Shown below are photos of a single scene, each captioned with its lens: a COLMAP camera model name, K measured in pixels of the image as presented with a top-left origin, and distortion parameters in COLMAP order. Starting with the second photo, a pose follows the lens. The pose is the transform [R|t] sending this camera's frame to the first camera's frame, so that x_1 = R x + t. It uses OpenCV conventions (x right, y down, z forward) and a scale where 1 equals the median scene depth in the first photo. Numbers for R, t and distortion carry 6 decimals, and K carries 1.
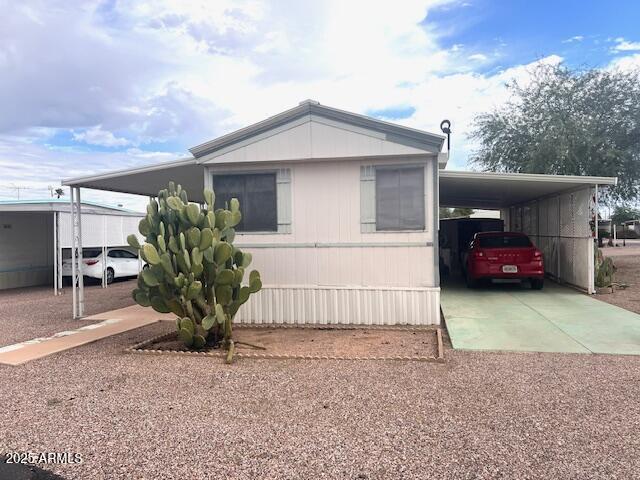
lens RADIAL K [[466.0, 0, 318.1], [0, 466.0, 268.5], [0, 0, 1]] dist [0.006514, -0.030797]
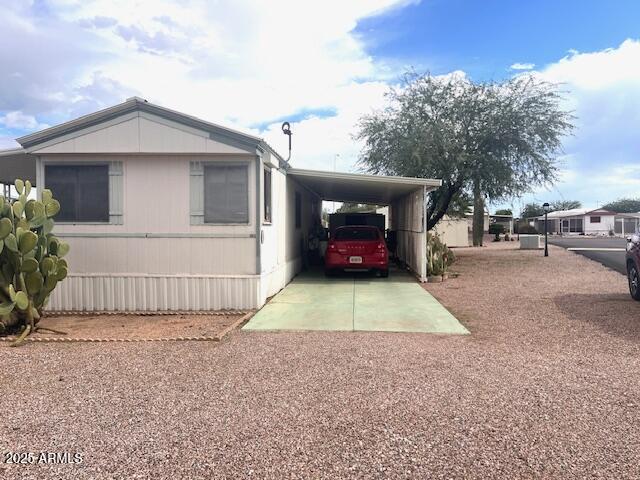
lens RADIAL K [[453.0, 0, 320.1], [0, 453.0, 272.8], [0, 0, 1]] dist [0.001420, -0.048794]
pose [[0.982939, -0.000102, 0.183932, 0.194852], [-0.005508, 0.999535, 0.029989, 0.000889], [-0.183849, -0.030490, 0.982481, -0.079776]]
